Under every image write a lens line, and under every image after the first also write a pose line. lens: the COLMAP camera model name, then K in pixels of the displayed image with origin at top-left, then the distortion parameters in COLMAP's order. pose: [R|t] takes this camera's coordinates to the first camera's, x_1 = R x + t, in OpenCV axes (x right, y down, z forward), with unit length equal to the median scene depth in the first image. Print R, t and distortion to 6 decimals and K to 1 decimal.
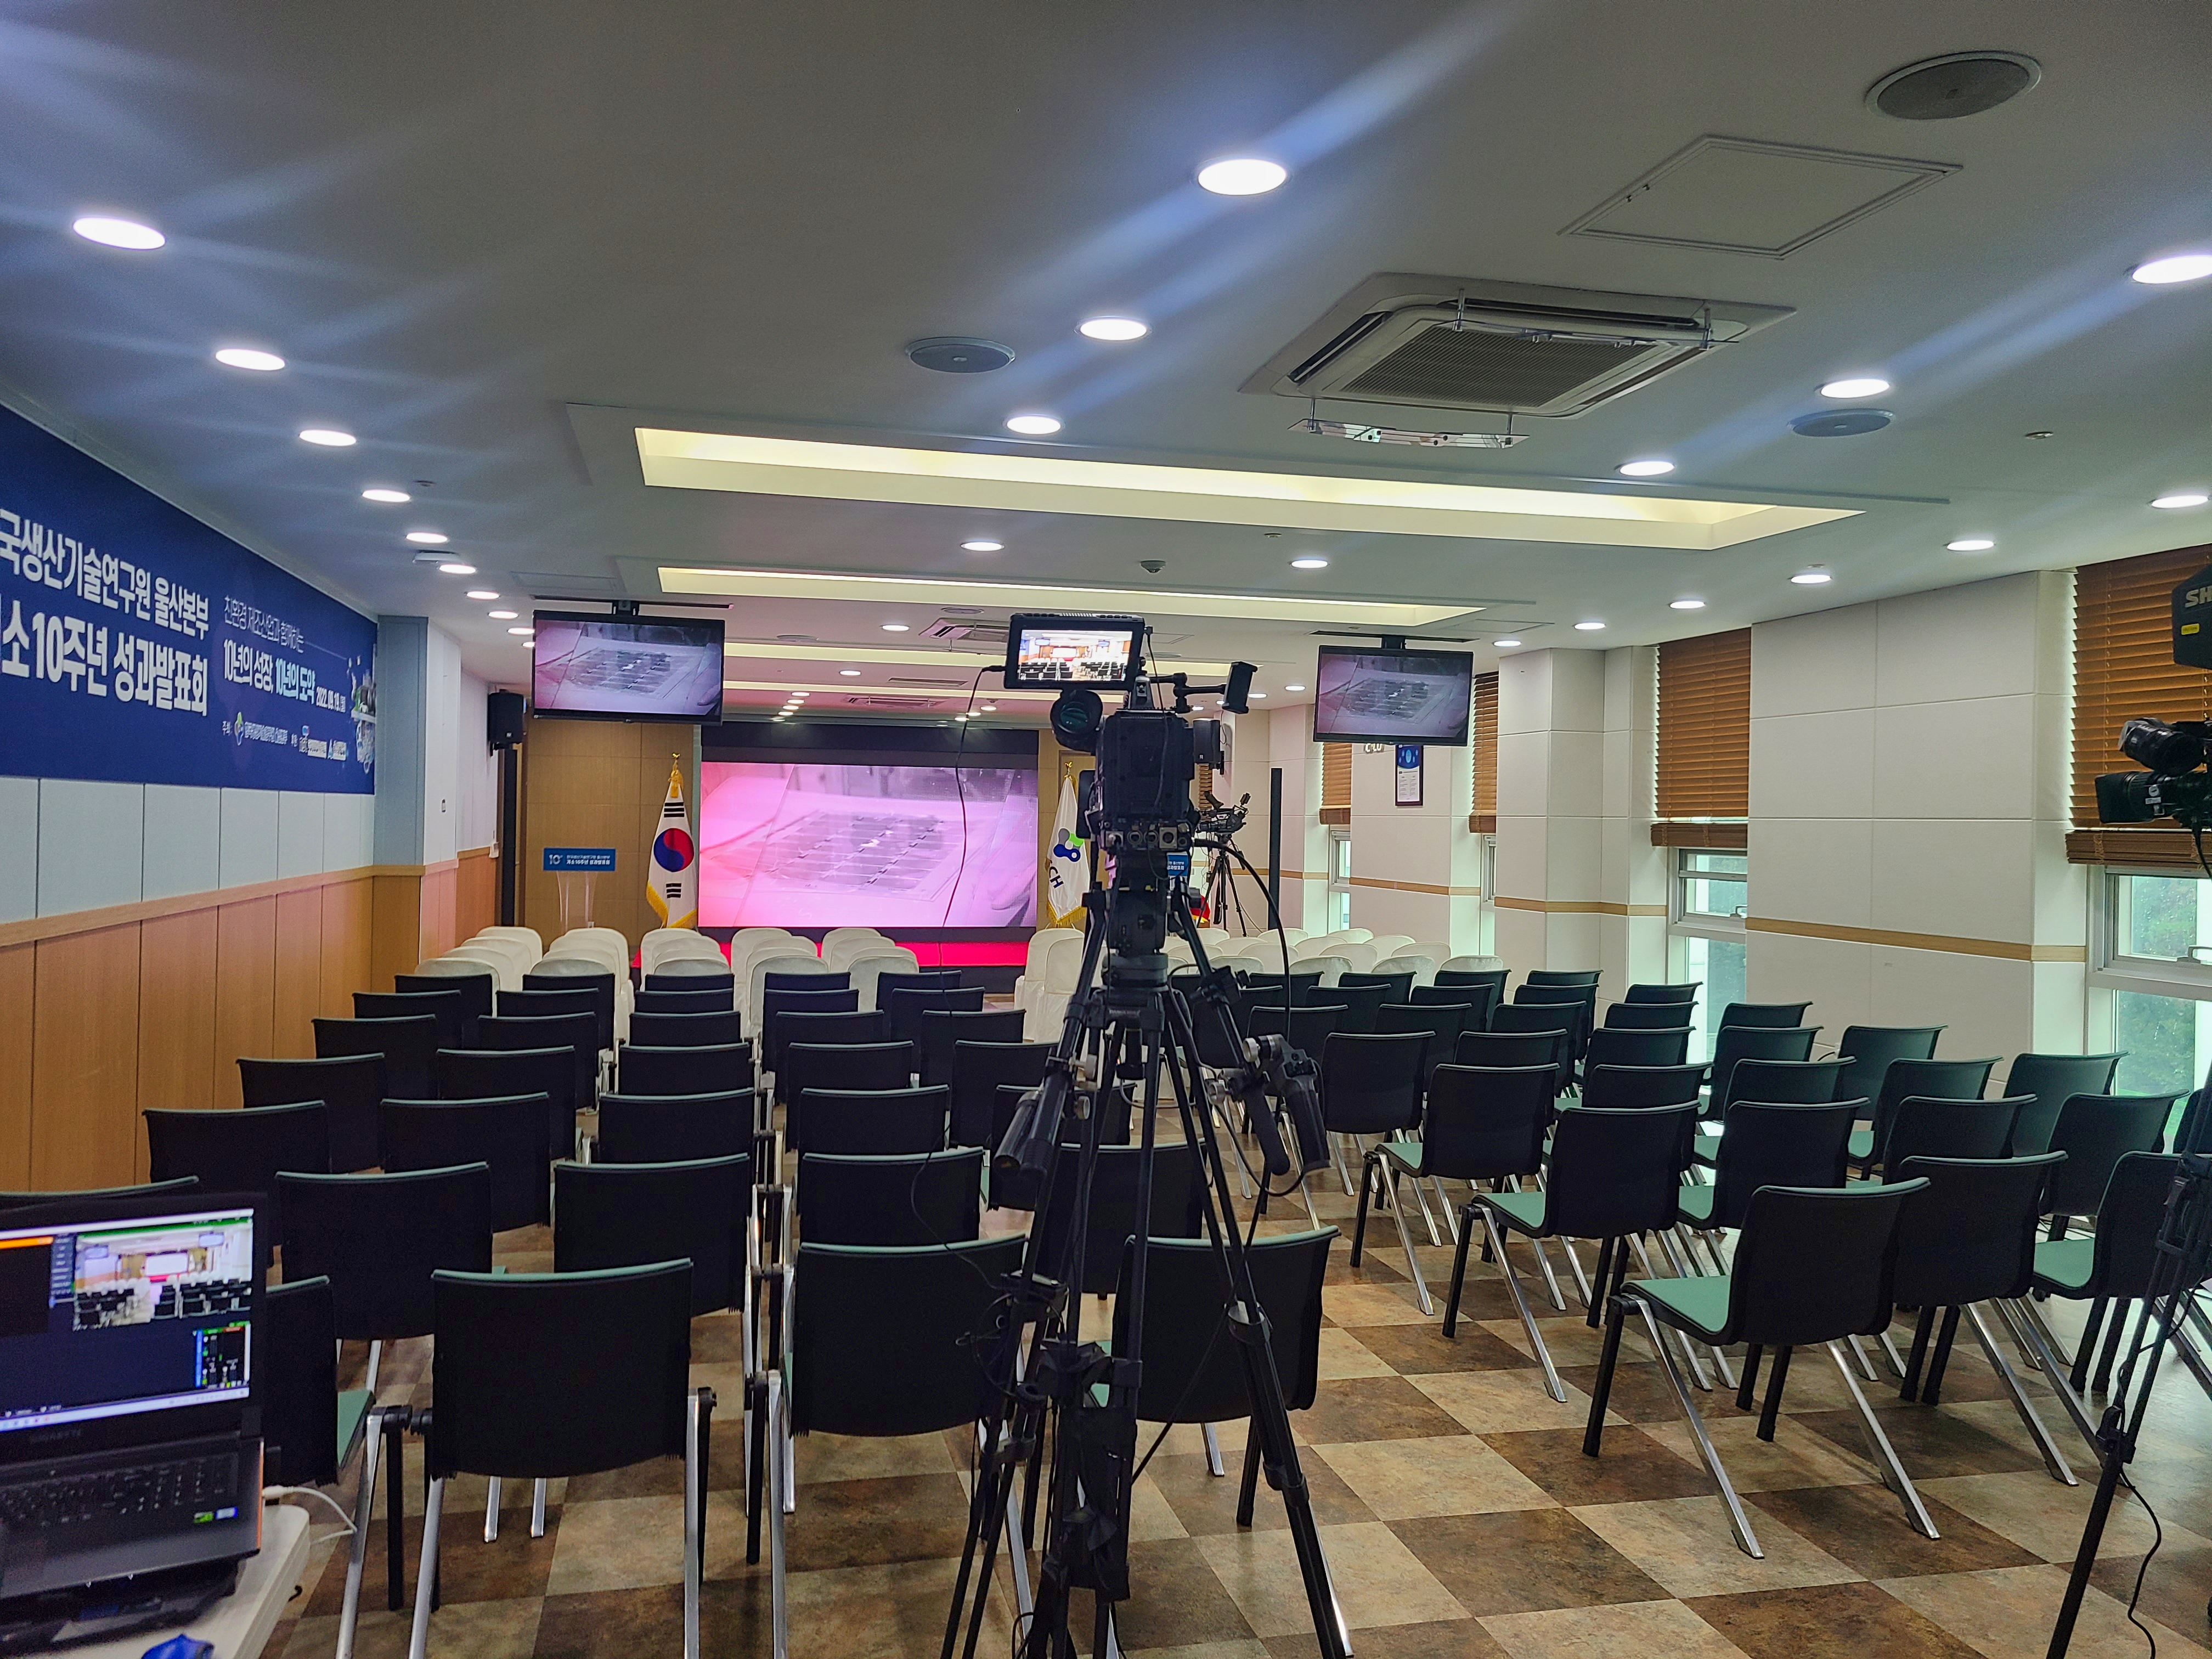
lens RADIAL K [[1634.4, 0, 1100.1], [0, 1634.4, 813.4], [0, 0, 1]] dist [0.063920, -0.029728]
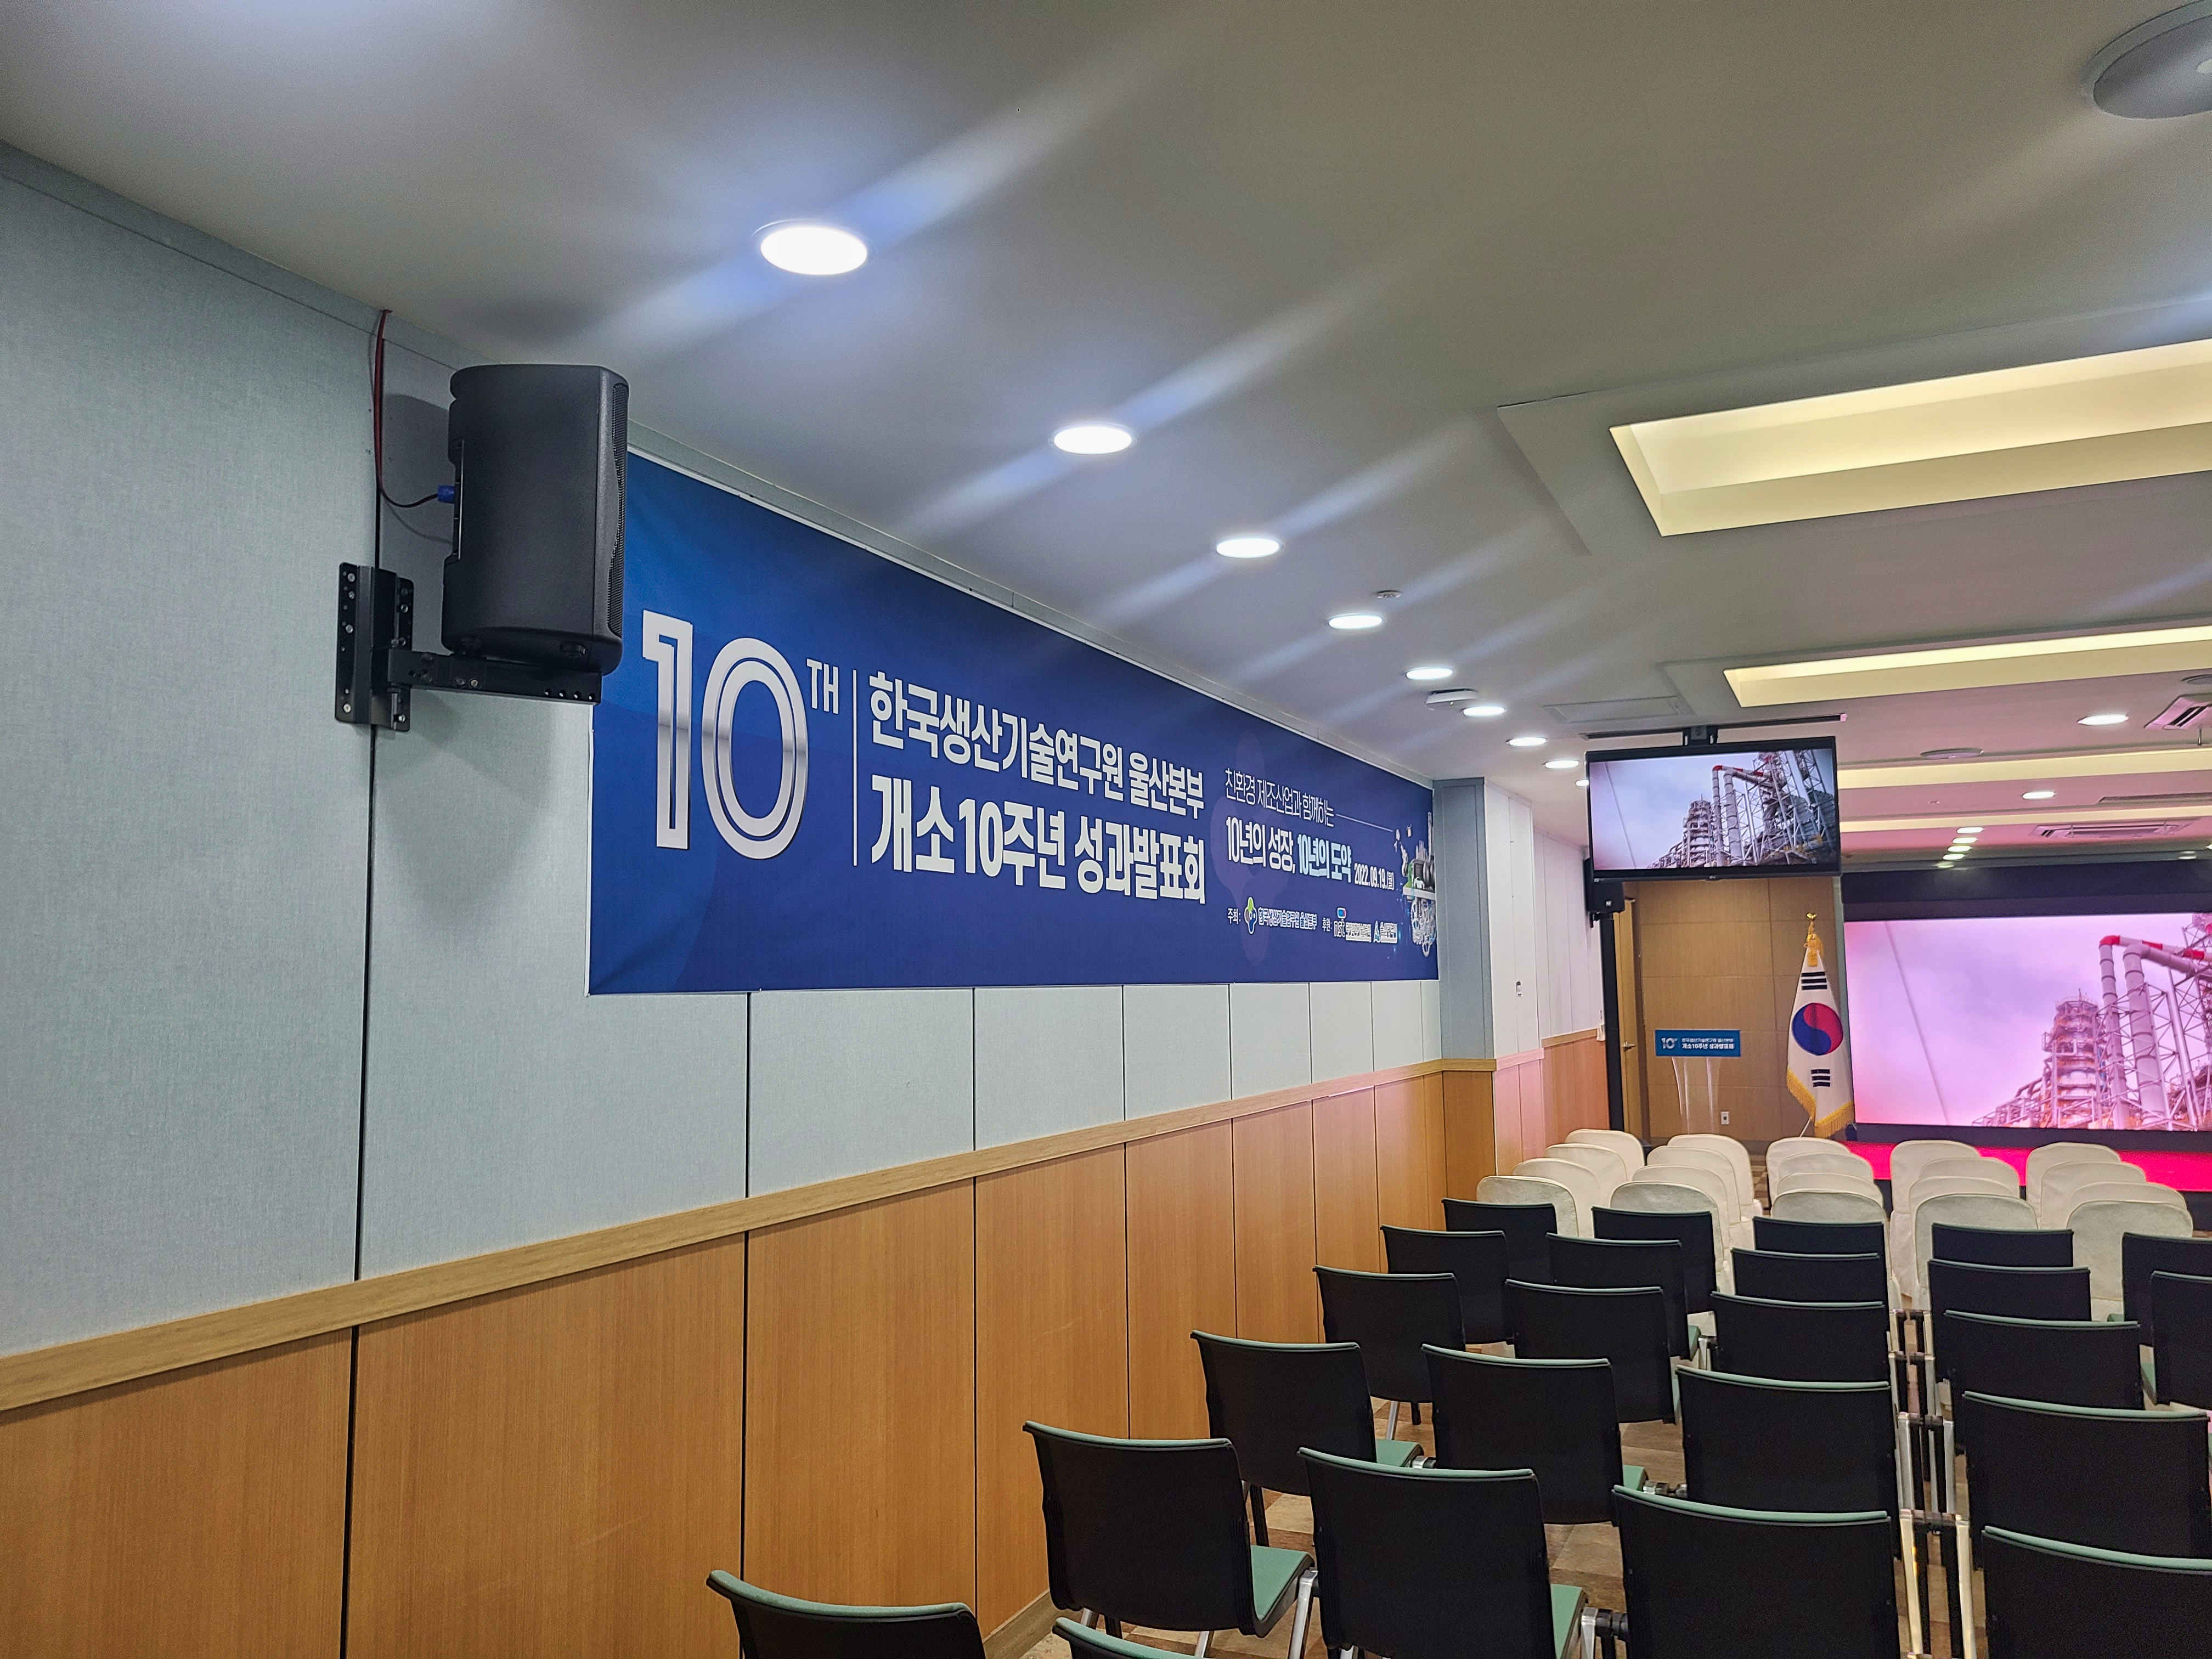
lens RADIAL K [[1687.1, 0, 1060.0], [0, 1687.1, 828.3], [0, 0, 1]] dist [0.068036, -0.065223]
pose [[0.778210, -0.085483, -0.622159, -0.033473], [0.028740, 0.994502, -0.100695, -0.010361], [0.627346, 0.060481, 0.776388, 0.253842]]
